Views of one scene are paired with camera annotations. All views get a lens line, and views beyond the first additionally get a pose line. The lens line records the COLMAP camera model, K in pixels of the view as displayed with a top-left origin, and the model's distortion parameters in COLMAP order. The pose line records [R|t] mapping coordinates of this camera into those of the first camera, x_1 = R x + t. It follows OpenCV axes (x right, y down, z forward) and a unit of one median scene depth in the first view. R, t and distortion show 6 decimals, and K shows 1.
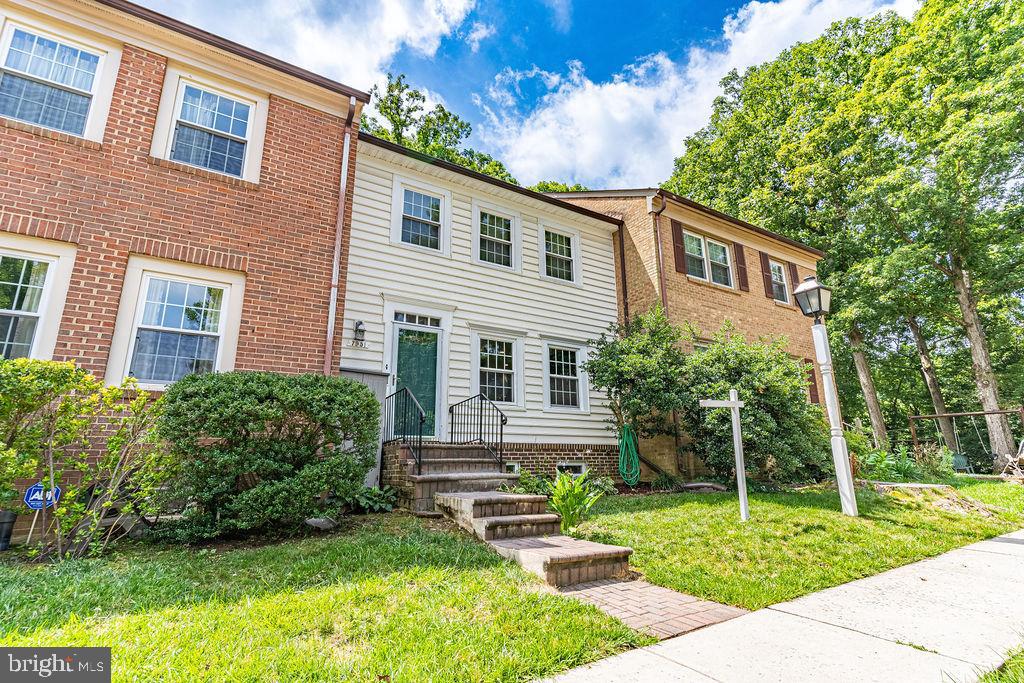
lens RADIAL K [[478.2, 0, 512.0], [0, 478.2, 341.5], [0, 0, 1]] dist [0.011395, 0.000068]
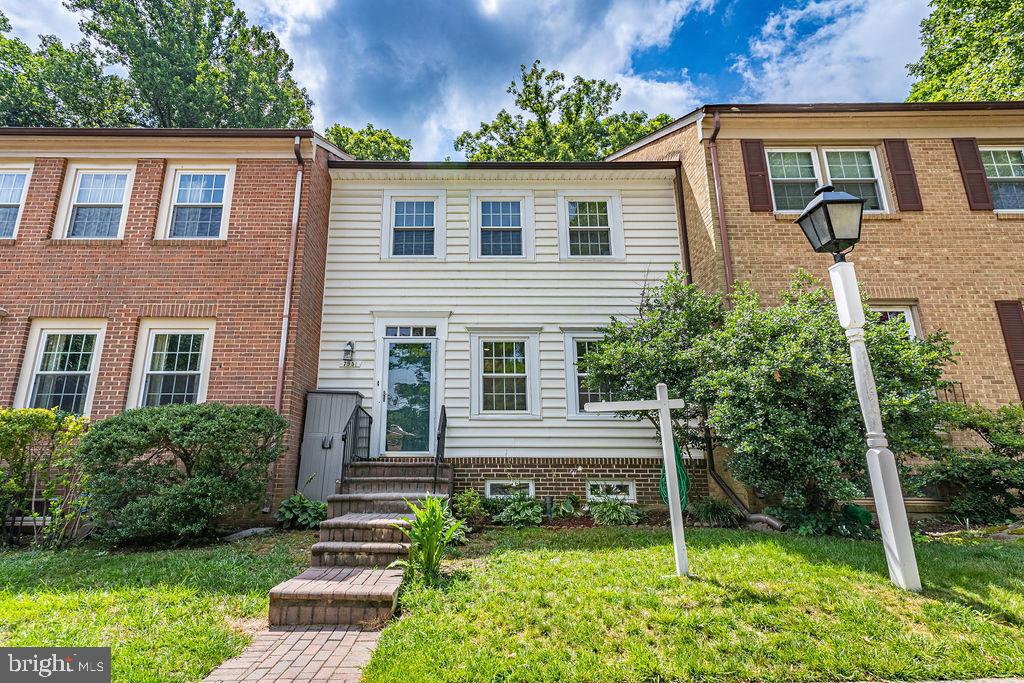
lens RADIAL K [[519.9, 0, 468.7], [0, 519.9, 338.6], [0, 0, 1]] dist [0.000547, 0.017444]
pose [[0.852721, -0.122268, -0.507855, 0.411028], [0.120996, 0.992012, -0.035670, 0.019056], [0.508160, -0.031032, 0.860704, 0.141101]]
